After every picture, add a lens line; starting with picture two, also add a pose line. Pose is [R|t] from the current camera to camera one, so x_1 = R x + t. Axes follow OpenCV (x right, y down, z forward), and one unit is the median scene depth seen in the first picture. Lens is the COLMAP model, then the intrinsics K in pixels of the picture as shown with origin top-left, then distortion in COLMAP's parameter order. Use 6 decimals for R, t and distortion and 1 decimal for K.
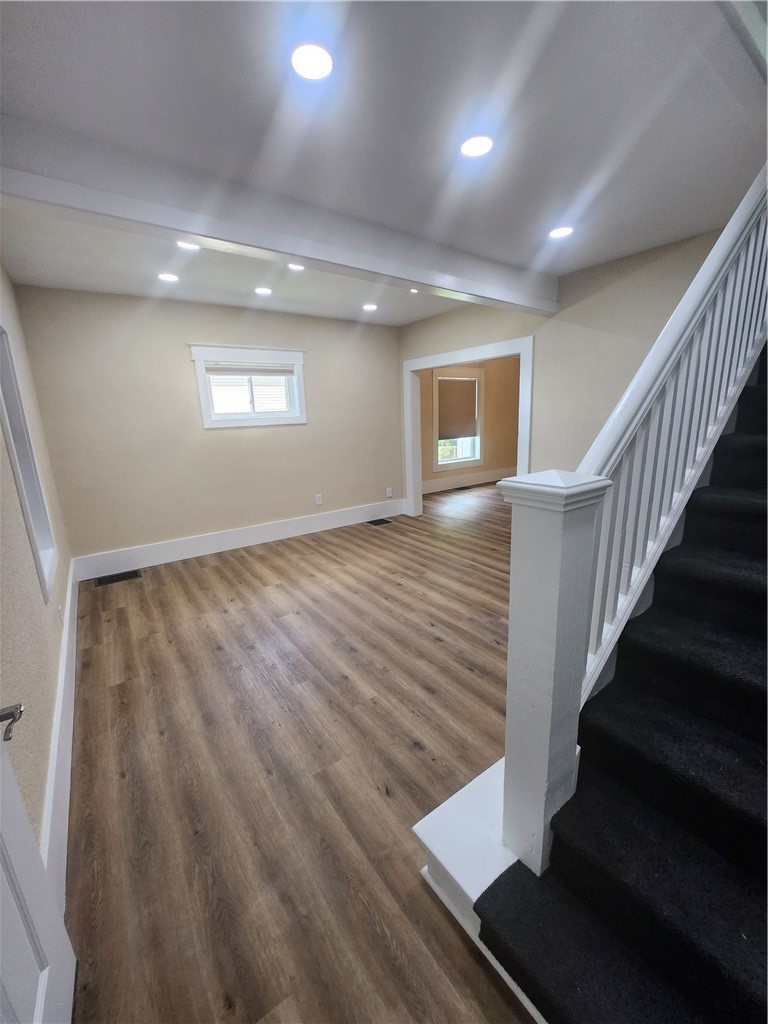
lens RADIAL K [[409.4, 0, 385.9], [0, 409.4, 513.1], [0, 0, 1]] dist [-0.002434, -0.000182]
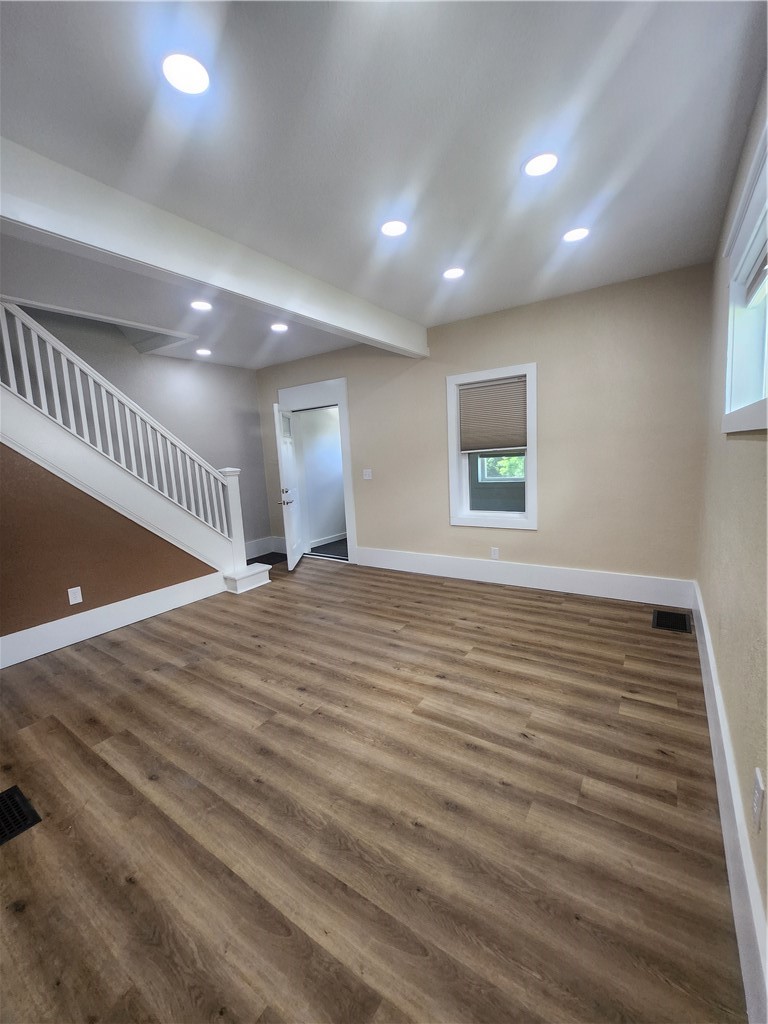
lens RADIAL K [[409.4, 0, 383.5], [0, 409.4, 506.5], [0, 0, 1]] dist [-0.002434, -0.000182]
pose [[-0.936184, 0.135128, -0.324499, 0.088473], [0.011331, 0.934279, 0.356363, -0.364748], [0.351327, 0.329945, -0.876188, 1.590885]]
